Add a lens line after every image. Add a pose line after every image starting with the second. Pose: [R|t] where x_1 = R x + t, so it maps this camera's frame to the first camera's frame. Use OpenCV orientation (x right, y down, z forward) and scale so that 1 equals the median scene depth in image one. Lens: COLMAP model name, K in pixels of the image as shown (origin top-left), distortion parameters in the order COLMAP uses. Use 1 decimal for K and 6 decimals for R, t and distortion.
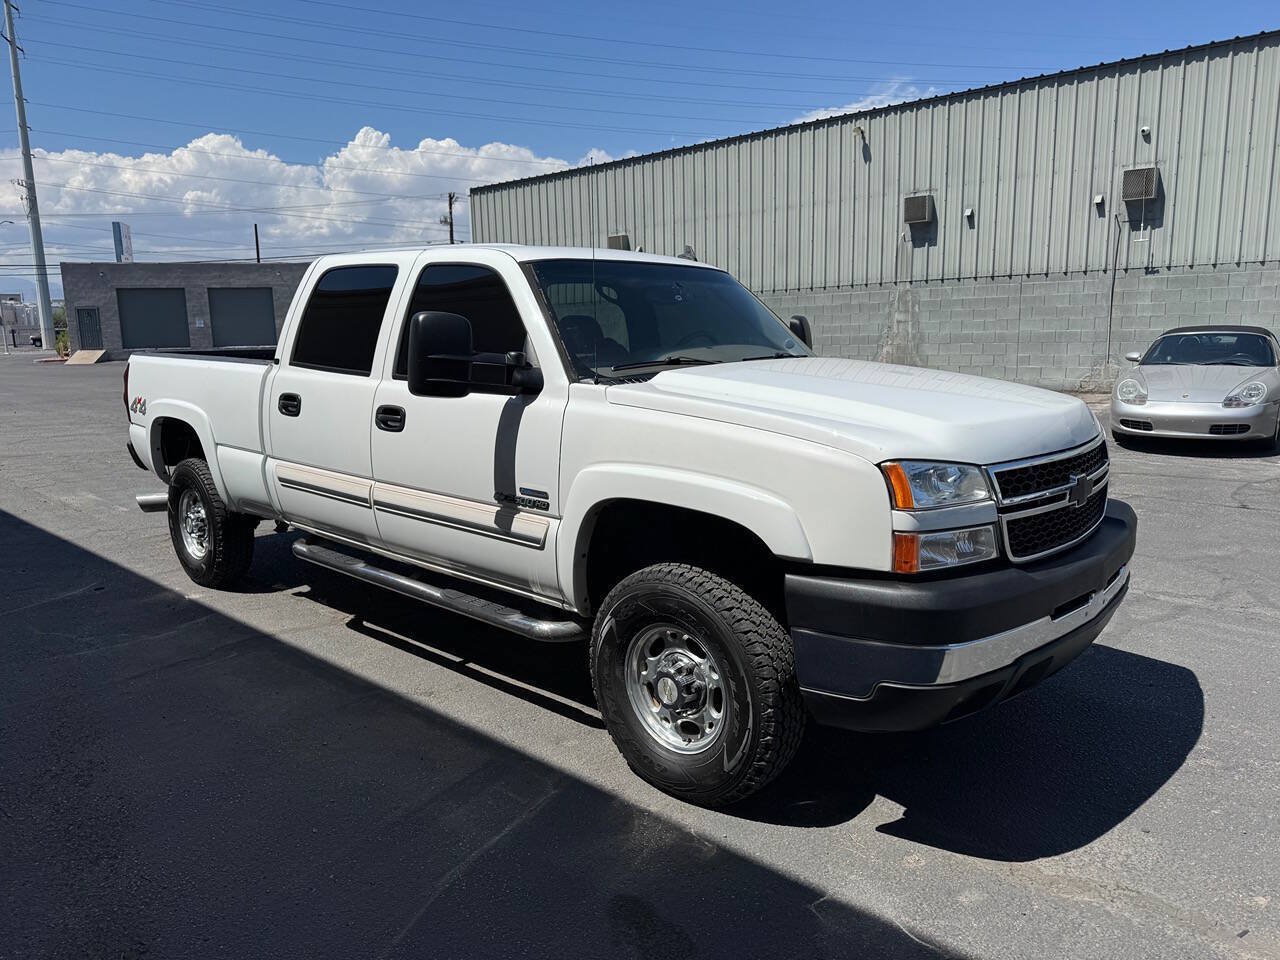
lens RADIAL K [[903.8, 0, 644.3], [0, 903.8, 498.2], [0, 0, 1]] dist [0.026670, -0.024584]
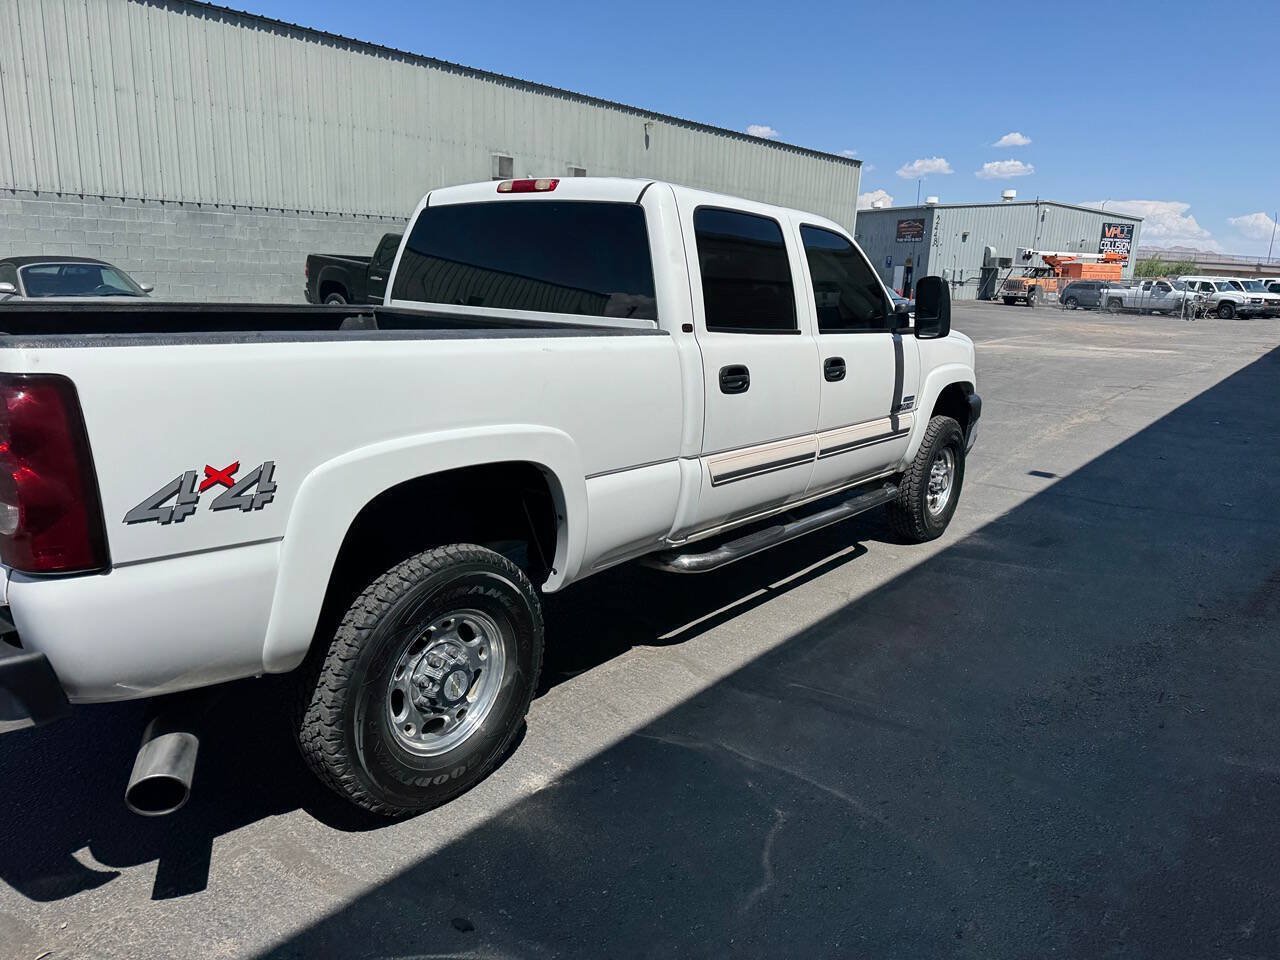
lens RADIAL K [[882.0, 0, 642.6], [0, 882.0, 494.3], [0, 0, 1]] dist [0.037333, -0.035495]
pose [[-0.064487, -0.235155, 0.969816, -1.188944], [0.148359, 0.958780, 0.242344, -0.210847], [-0.986829, 0.159509, -0.026941, 1.137246]]
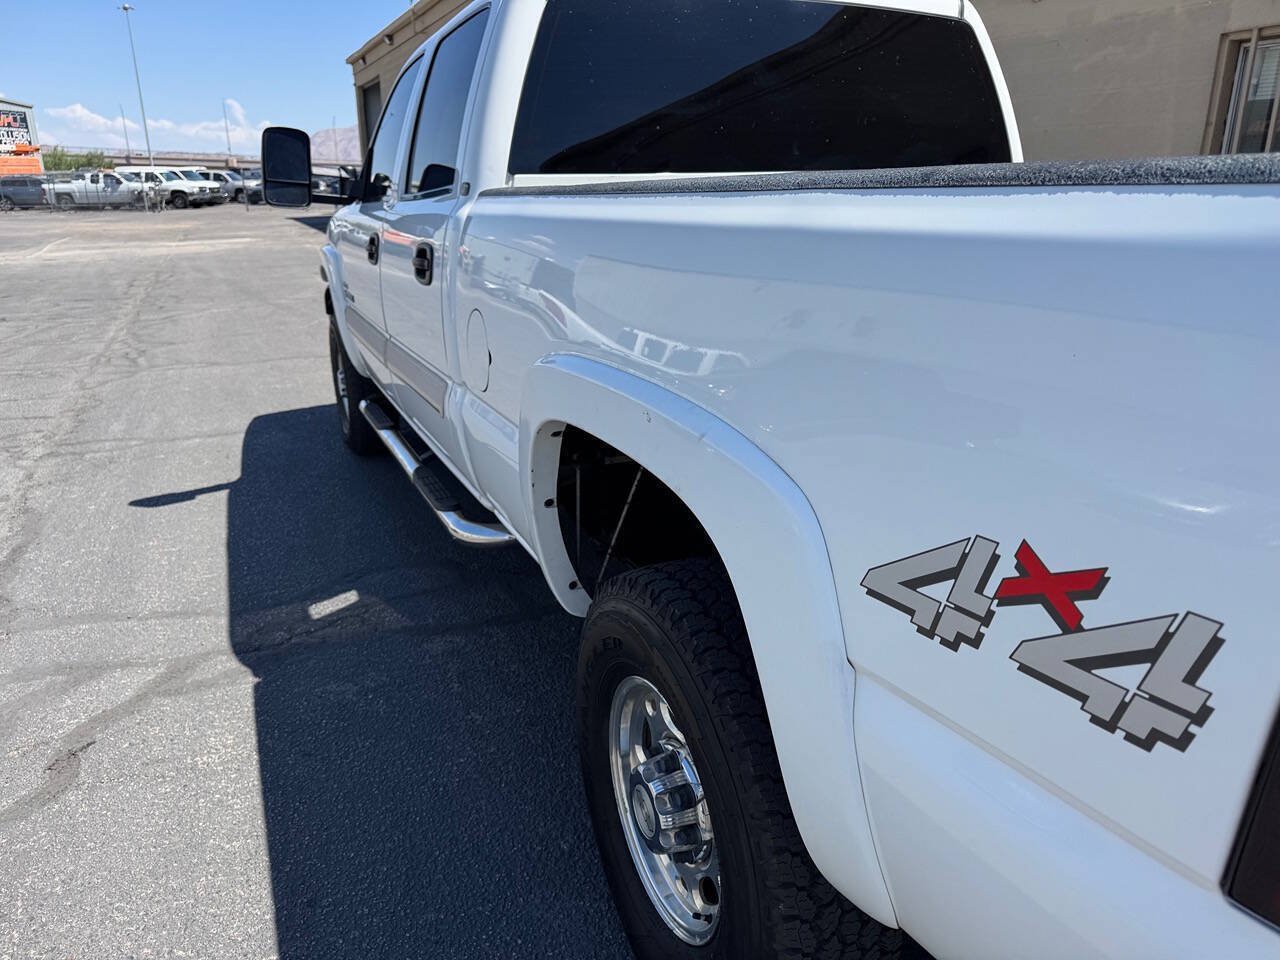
lens RADIAL K [[896.9, 0, 637.7], [0, 896.9, 486.4], [0, 0, 1]] dist [0.037954, -0.039462]
pose [[-0.917538, -0.107949, 0.382715, -0.455214], [0.092764, 0.877786, 0.469986, -0.298364], [-0.386676, 0.466732, -0.795388, 1.799454]]
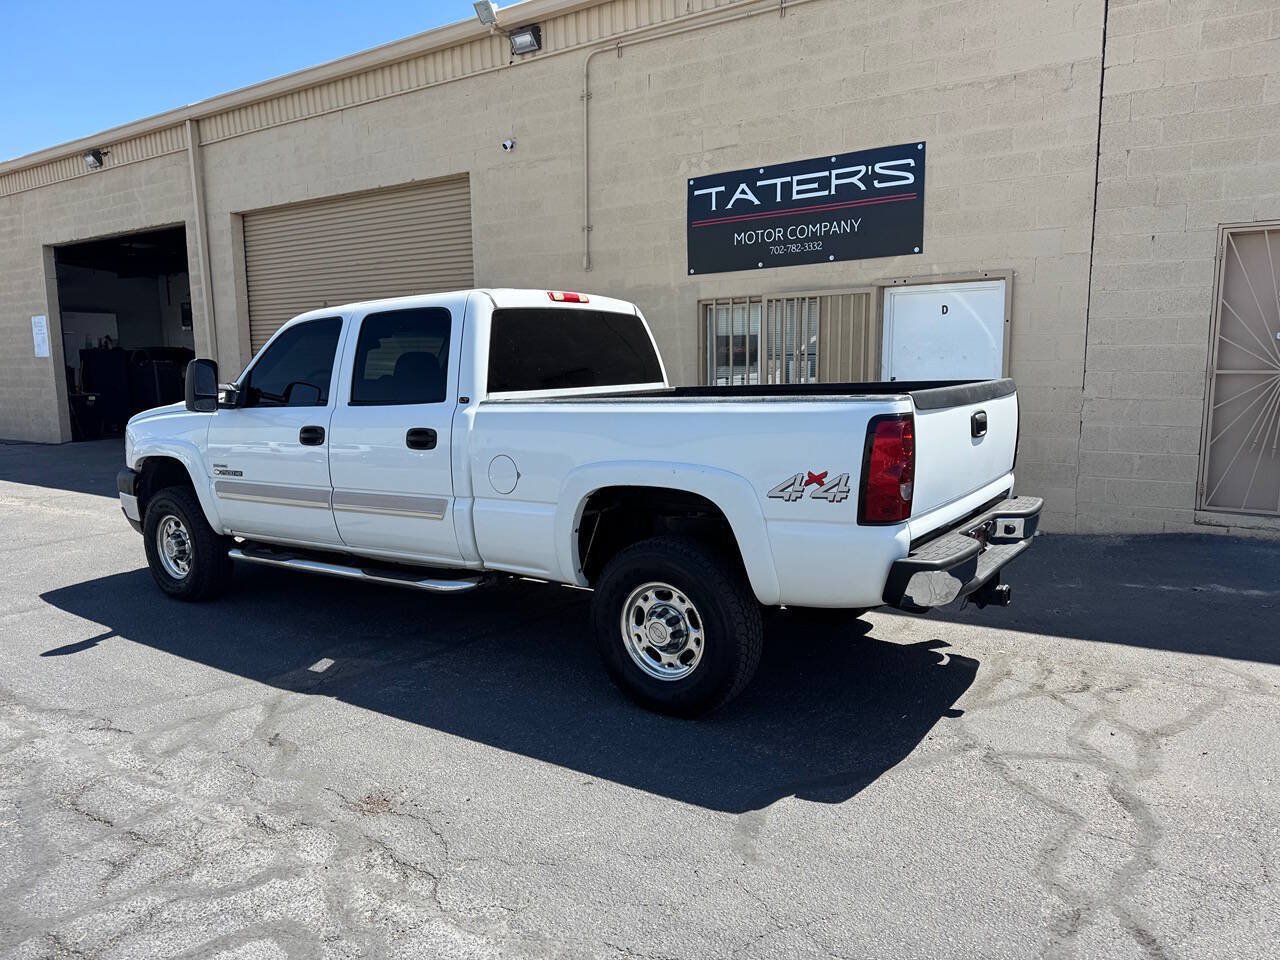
lens RADIAL K [[885.5, 0, 633.9], [0, 885.5, 487.5], [0, 0, 1]] dist [0.127765, -0.194888]
pose [[-0.990858, 0.050736, -0.125006, -0.212496], [0.008056, 0.947189, 0.320576, -0.442164], [0.134669, 0.316638, -0.938938, 2.353573]]
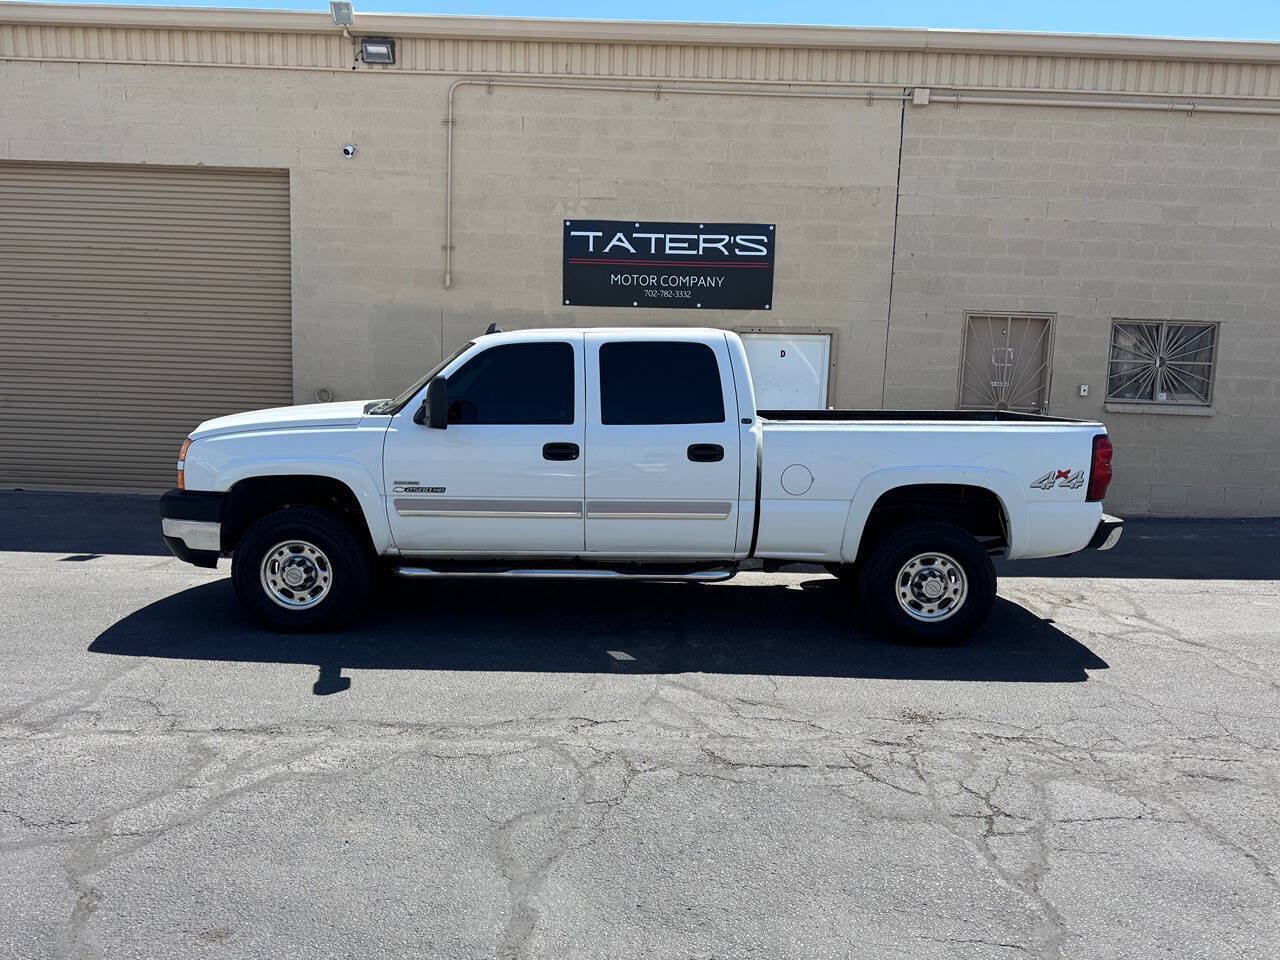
lens RADIAL K [[885.5, 0, 633.9], [0, 885.5, 487.5], [0, 0, 1]] dist [0.127765, -0.194888]
pose [[-0.747984, 0.076548, -0.659288, 0.782564], [-0.137369, 0.953964, 0.266612, -0.433703], [0.649346, 0.289988, -0.703034, 2.145528]]
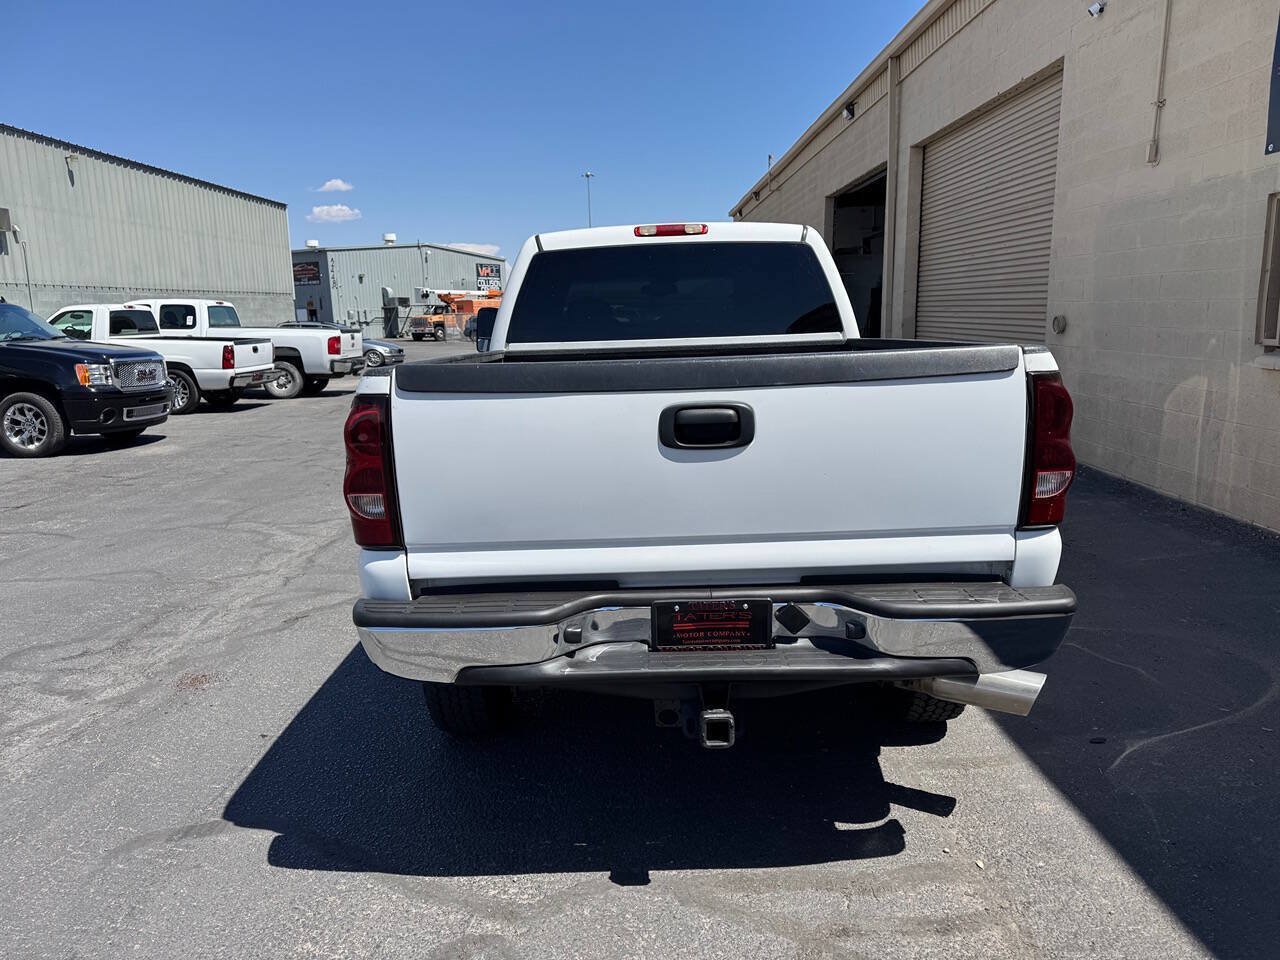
lens RADIAL K [[891.6, 0, 646.0], [0, 891.6, 486.5], [0, 0, 1]] dist [0.084548, -0.107432]
pose [[-0.677653, -0.106393, 0.727645, -1.011227], [0.171545, 0.939310, 0.297101, -0.338240], [-0.715094, 0.326155, -0.618275, 1.894834]]
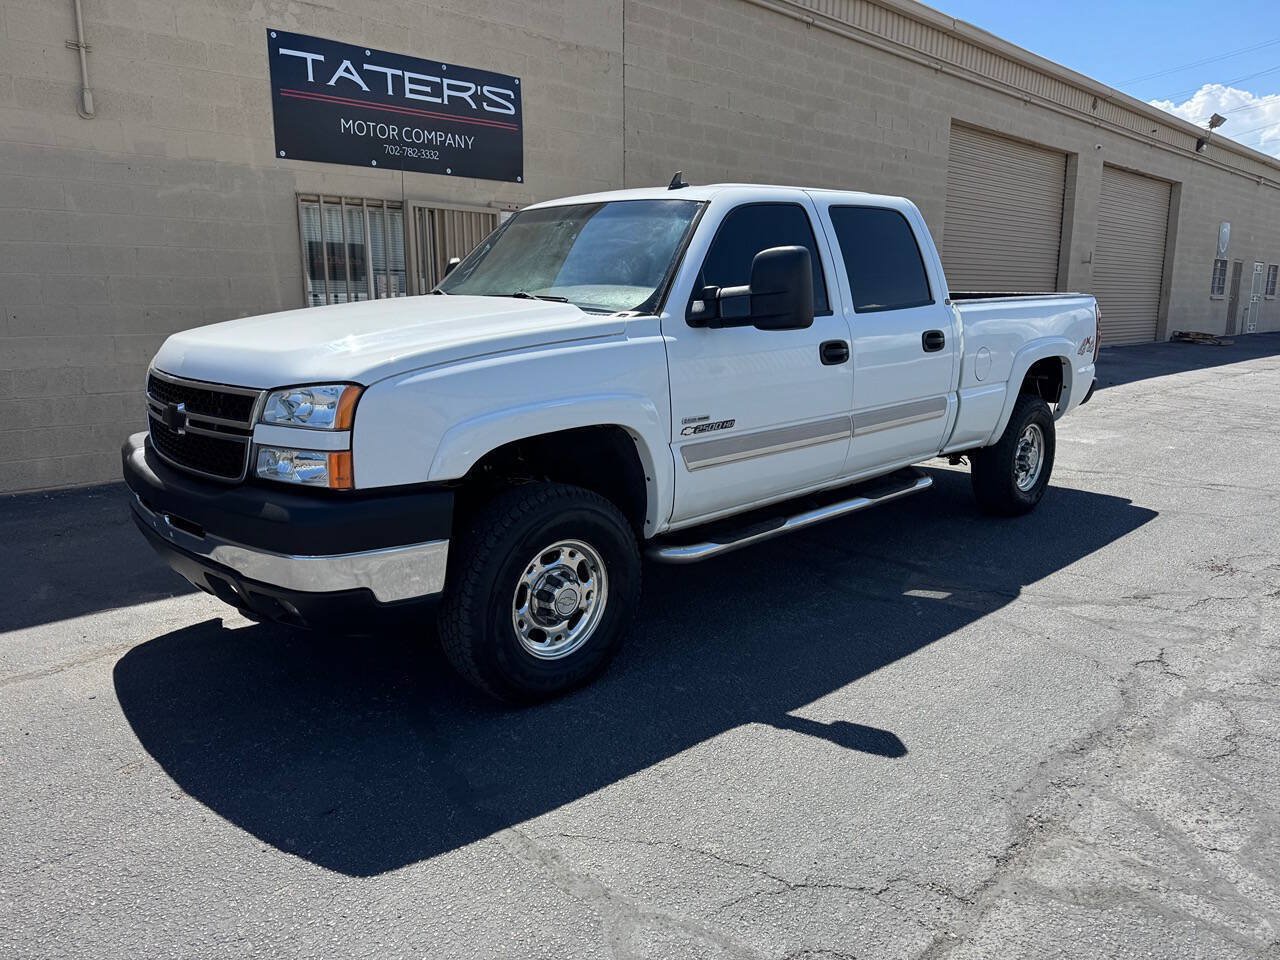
lens RADIAL K [[913.9, 0, 624.9], [0, 913.9, 472.2], [0, 0, 1]] dist [0.021551, -0.030496]
pose [[-0.073218, 0.210034, -0.974949, 1.006933], [-0.188128, 0.957114, 0.220320, -0.188809], [0.979411, 0.199547, -0.030565, 1.044819]]
